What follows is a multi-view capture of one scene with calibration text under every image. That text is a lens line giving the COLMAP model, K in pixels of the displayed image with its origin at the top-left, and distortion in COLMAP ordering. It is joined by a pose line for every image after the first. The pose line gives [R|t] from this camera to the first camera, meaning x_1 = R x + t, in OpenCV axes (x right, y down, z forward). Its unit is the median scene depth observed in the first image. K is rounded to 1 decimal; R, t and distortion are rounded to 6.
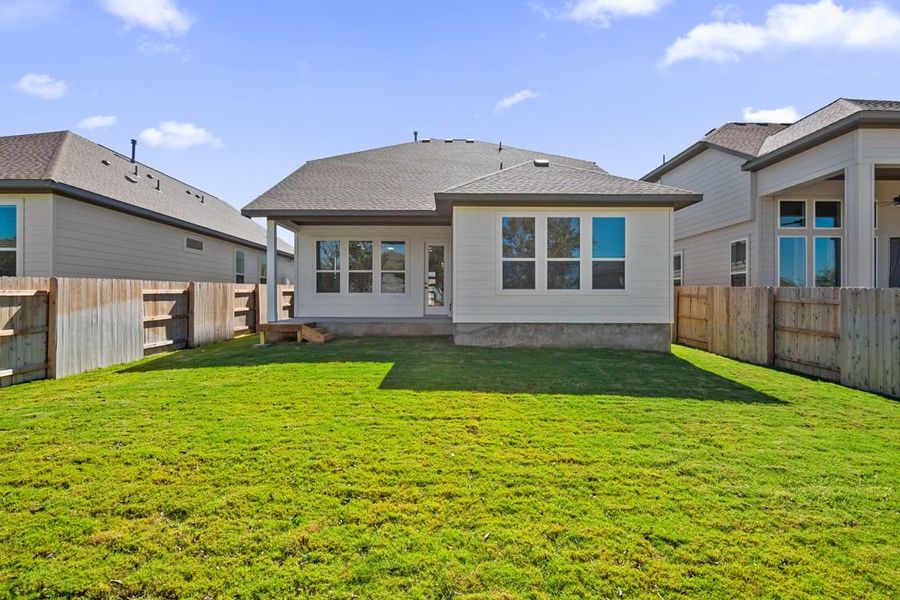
lens RADIAL K [[468.5, 0, 451.7], [0, 468.5, 298.3], [0, 0, 1]] dist [0.005336, 0.002058]
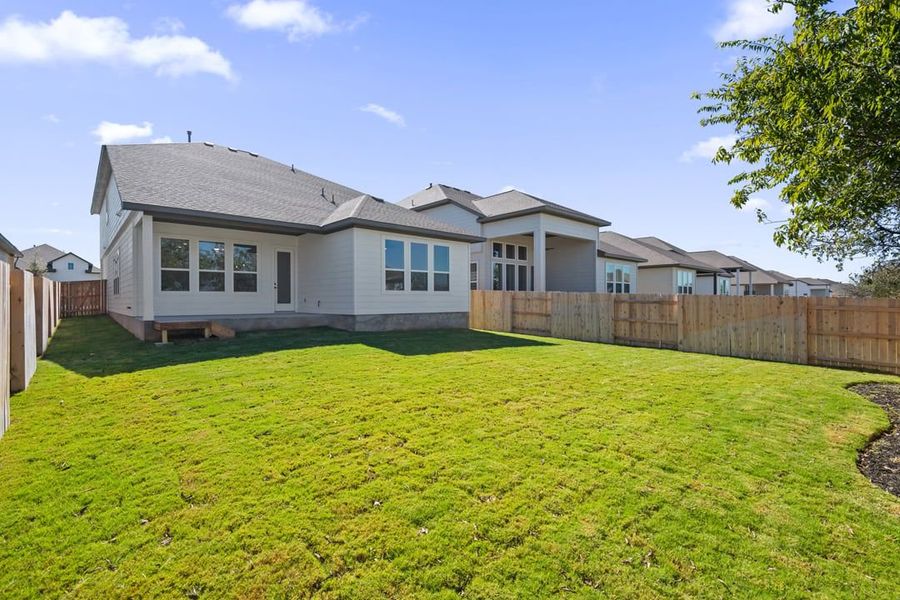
lens RADIAL K [[409.8, 0, 443.4], [0, 409.8, 300.6], [0, 0, 1]] dist [0.001245, -0.004664]
pose [[0.745101, -0.004431, 0.666937, -0.583064], [0.000457, 0.999981, 0.006134, 0.004822], [-0.666952, -0.004265, 0.745089, -0.034852]]
